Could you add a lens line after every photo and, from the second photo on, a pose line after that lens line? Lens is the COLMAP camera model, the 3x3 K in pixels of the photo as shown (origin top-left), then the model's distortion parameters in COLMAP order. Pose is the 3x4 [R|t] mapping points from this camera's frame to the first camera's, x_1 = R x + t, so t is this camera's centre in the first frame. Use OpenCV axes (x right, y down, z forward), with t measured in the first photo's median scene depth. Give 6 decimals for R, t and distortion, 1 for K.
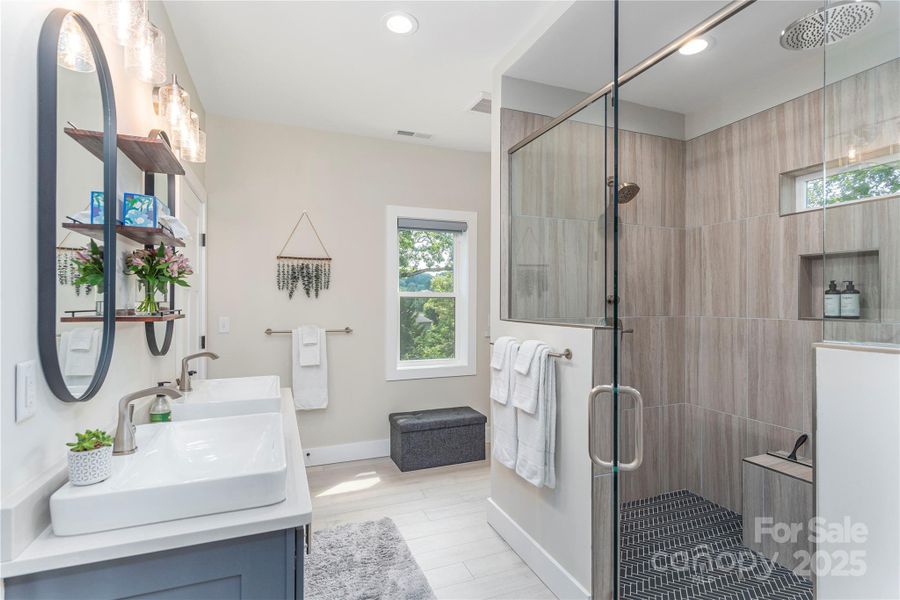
lens RADIAL K [[437.4, 0, 444.0], [0, 437.4, 308.1], [0, 0, 1]] dist [0.000783, 0.000061]
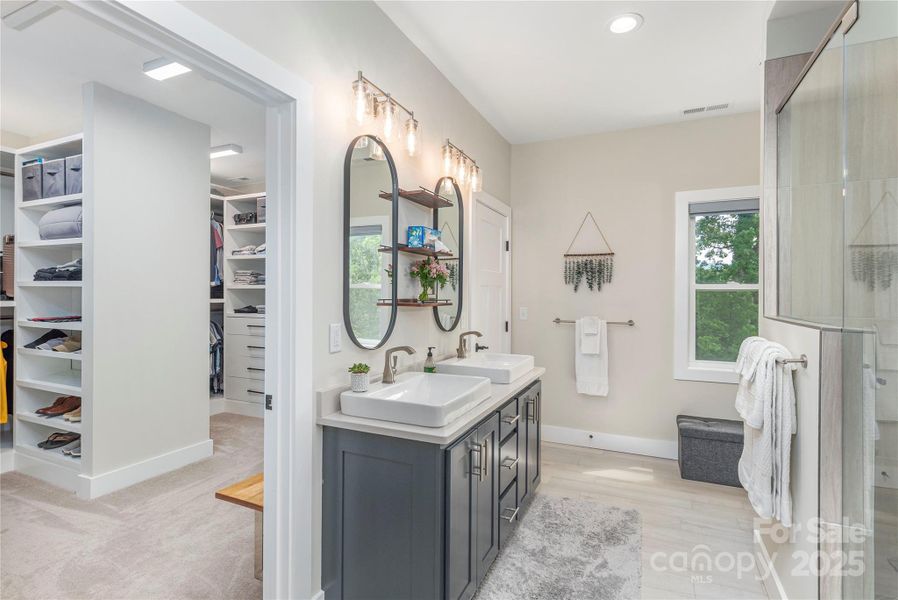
lens RADIAL K [[436.5, 0, 443.0], [0, 436.5, 308.0], [0, 0, 1]] dist [0.000783, 0.000061]
pose [[0.693217, 0.025153, -0.720290, 0.215661], [-0.014042, 0.999672, 0.021395, 0.000048], [0.720592, -0.004717, 0.693343, -0.008297]]
